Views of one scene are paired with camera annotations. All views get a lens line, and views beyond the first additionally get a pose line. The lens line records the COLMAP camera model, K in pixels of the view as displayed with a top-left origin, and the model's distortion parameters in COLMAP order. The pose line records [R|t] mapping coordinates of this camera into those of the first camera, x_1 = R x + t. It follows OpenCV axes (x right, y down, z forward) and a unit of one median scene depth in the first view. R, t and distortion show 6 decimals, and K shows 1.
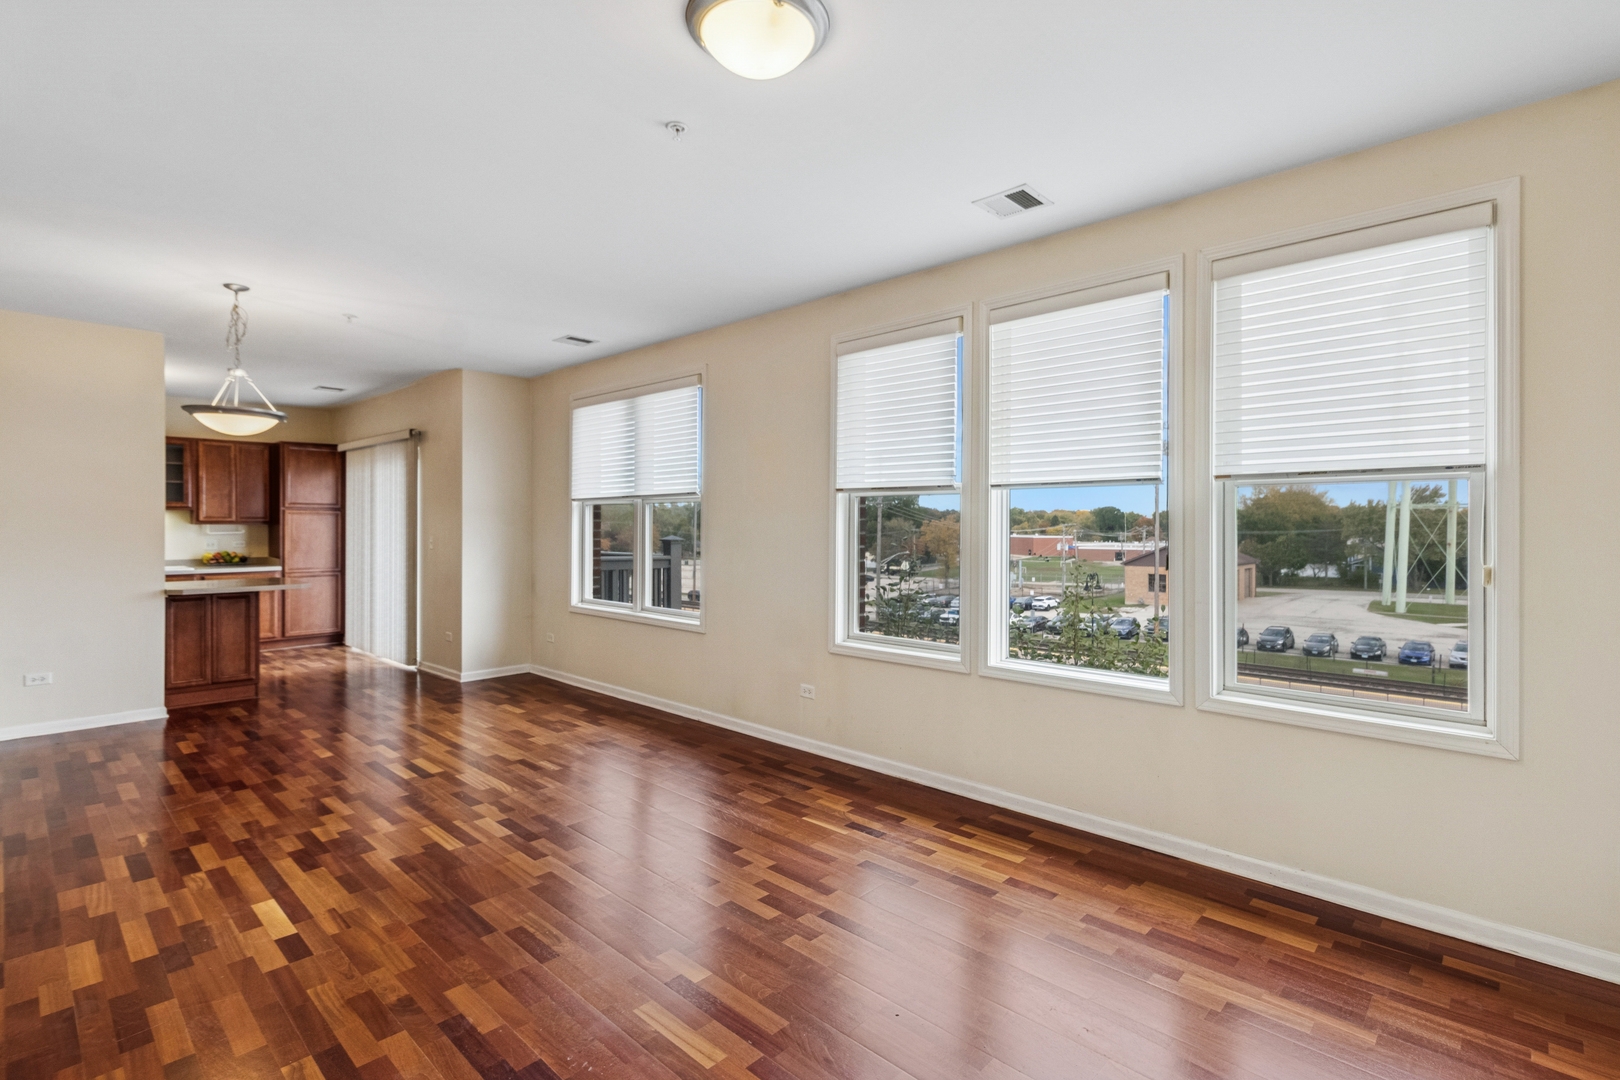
lens RADIAL K [[753.9, 0, 820.9], [0, 753.9, 528.5], [0, 0, 1]] dist [0.005959, 0.000470]
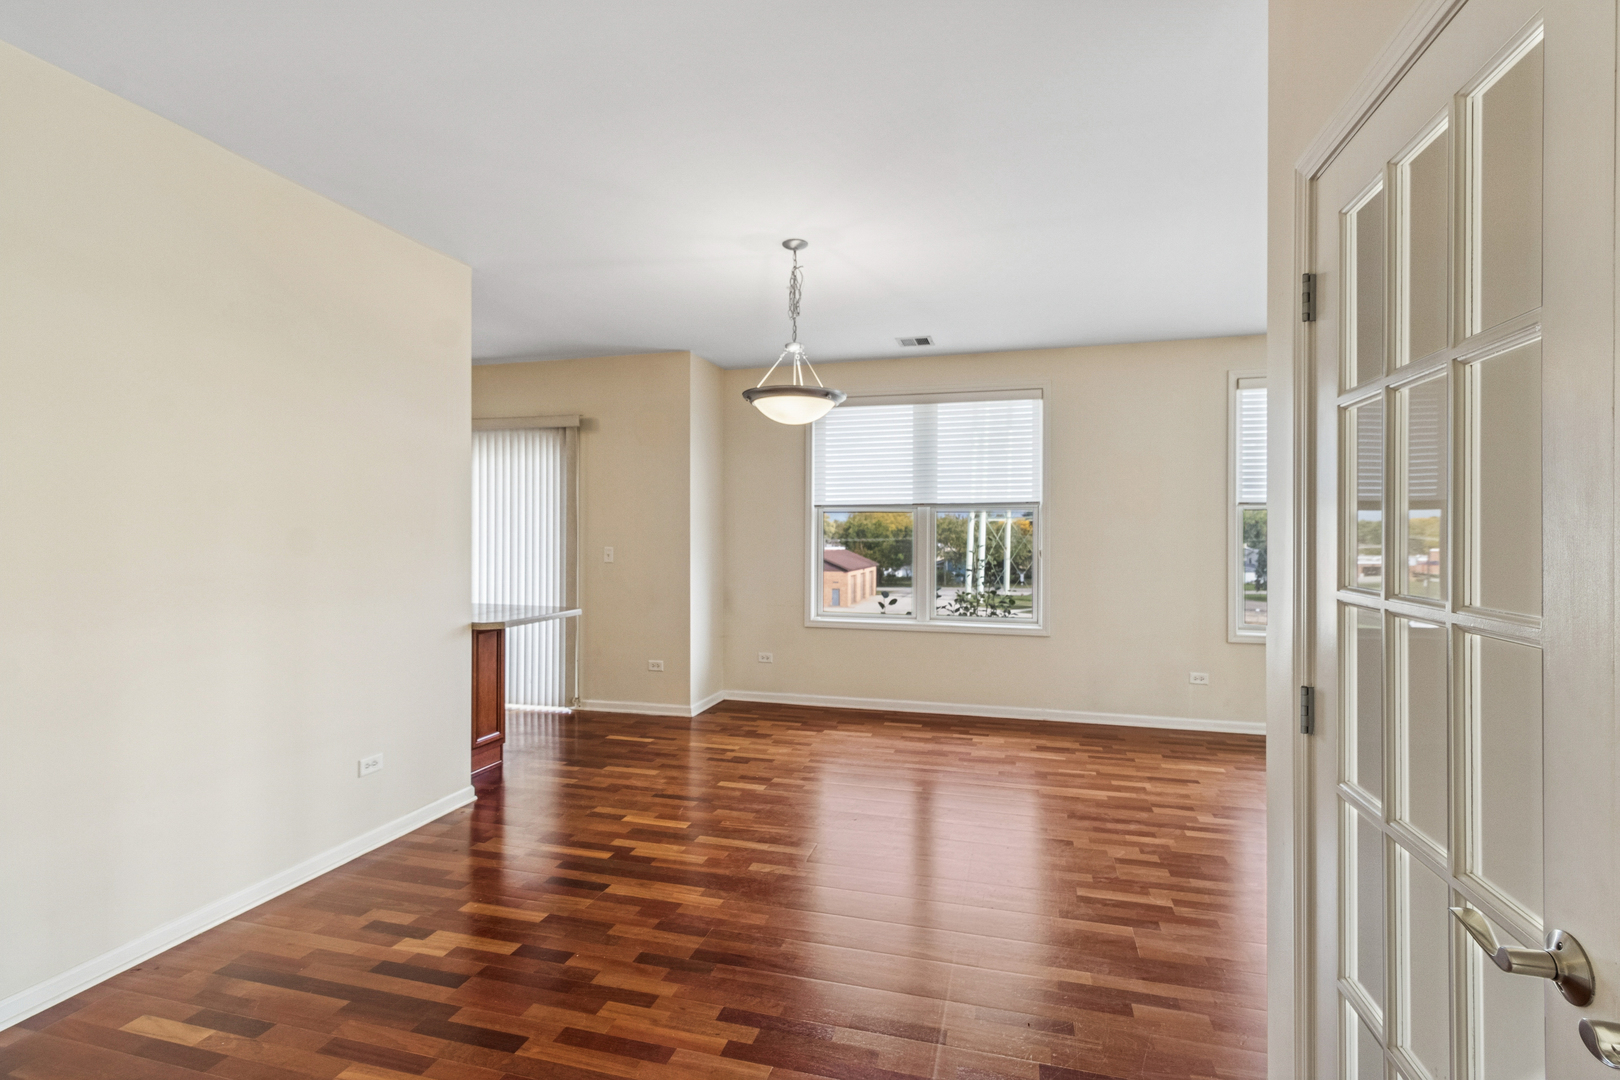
lens RADIAL K [[753.9, 0, 815.9], [0, 753.9, 540.7], [0, 0, 1]] dist [0.005959, 0.000470]
pose [[0.886908, -0.003858, 0.461930, -0.922522], [0.001372, 0.999983, 0.005718, -0.000978], [-0.461944, -0.004438, 0.886898, 0.217600]]
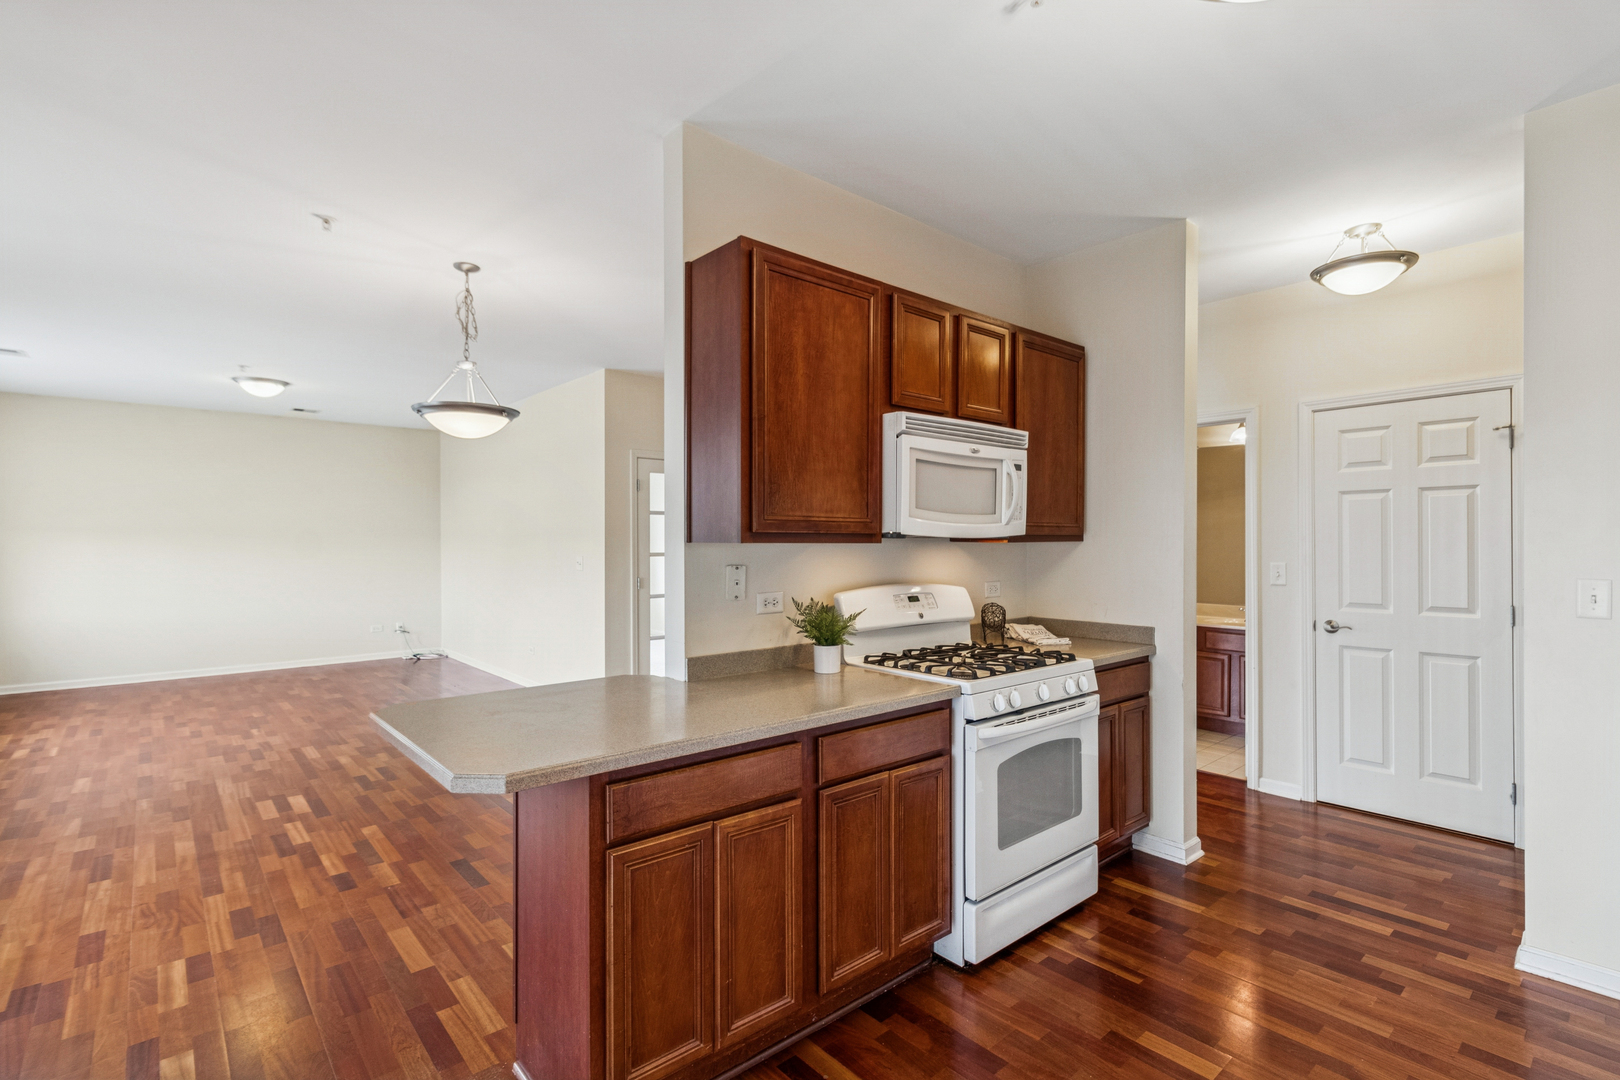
lens RADIAL K [[753.9, 0, 819.2], [0, 753.9, 540.2], [0, 0, 1]] dist [0.005959, 0.000470]
pose [[-0.994614, -0.000097, 0.103651, -1.029466], [0.000278, 0.999993, 0.003601, -0.006745], [-0.103651, 0.003610, -0.994607, 1.483198]]
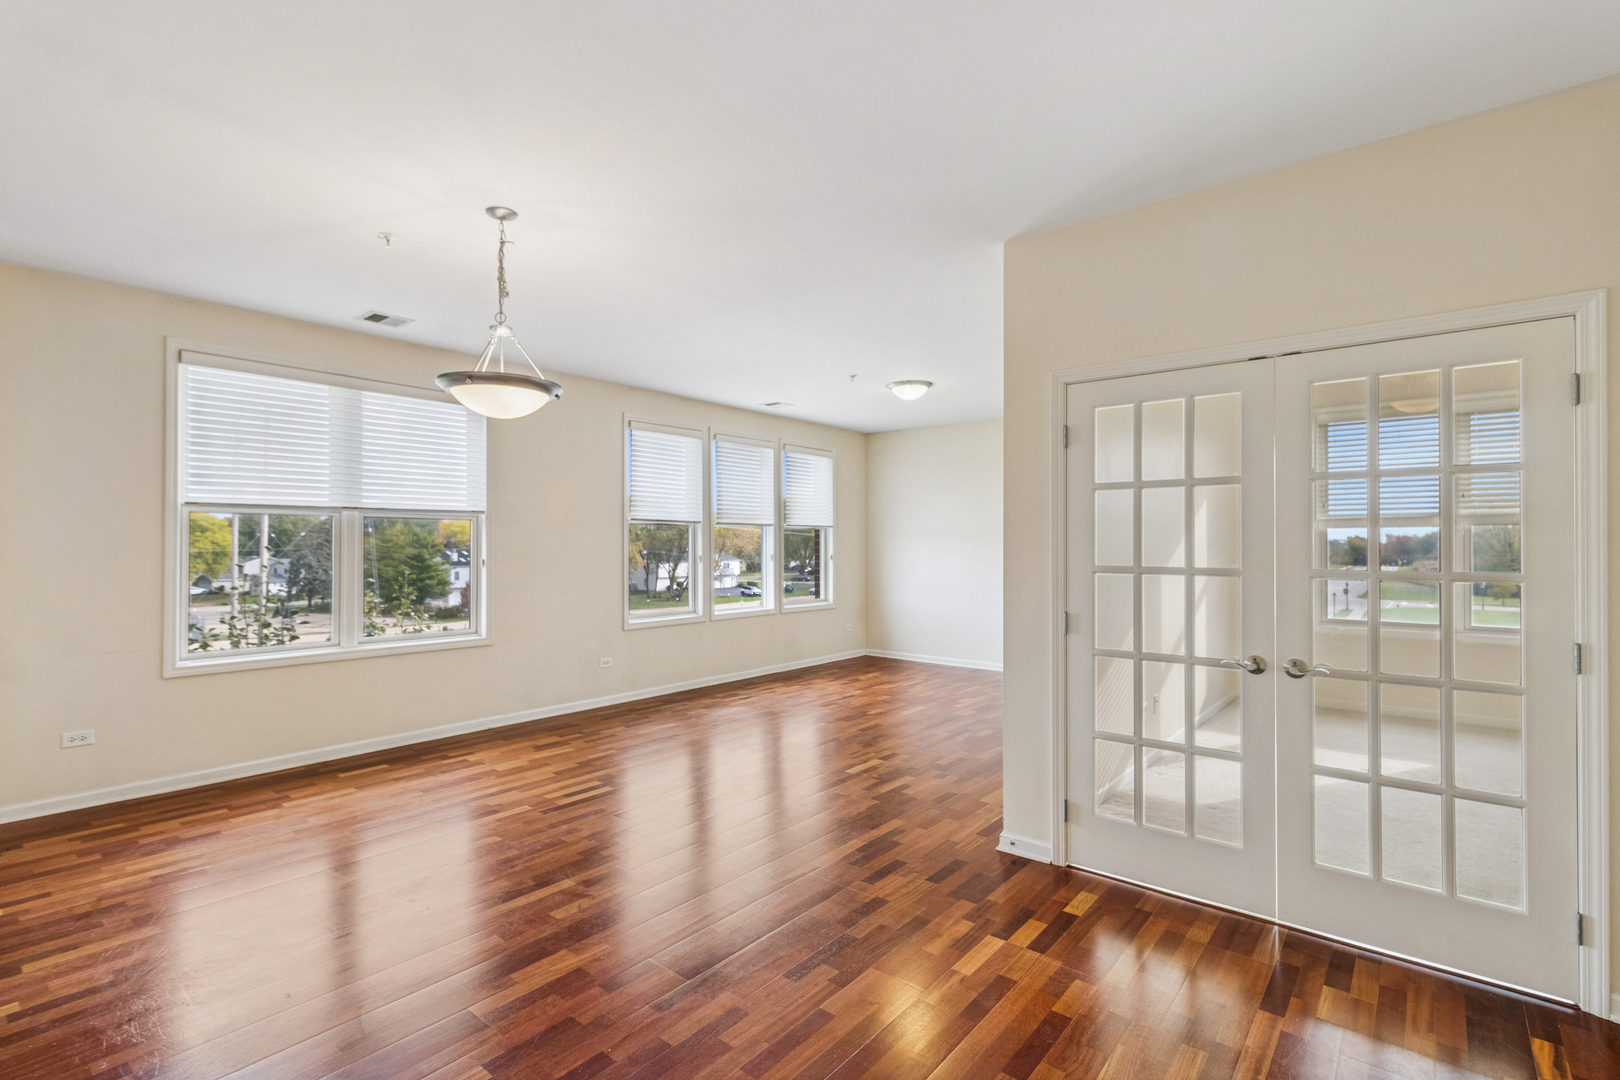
lens RADIAL K [[753.9, 0, 806.8], [0, 753.9, 537.2], [0, 0, 1]] dist [0.005959, 0.000470]
pose [[-0.054166, 0.008240, 0.998498, -1.228630], [0.003748, 0.999961, -0.008049, -0.001094], [-0.998525, 0.003306, -0.054195, 0.612457]]
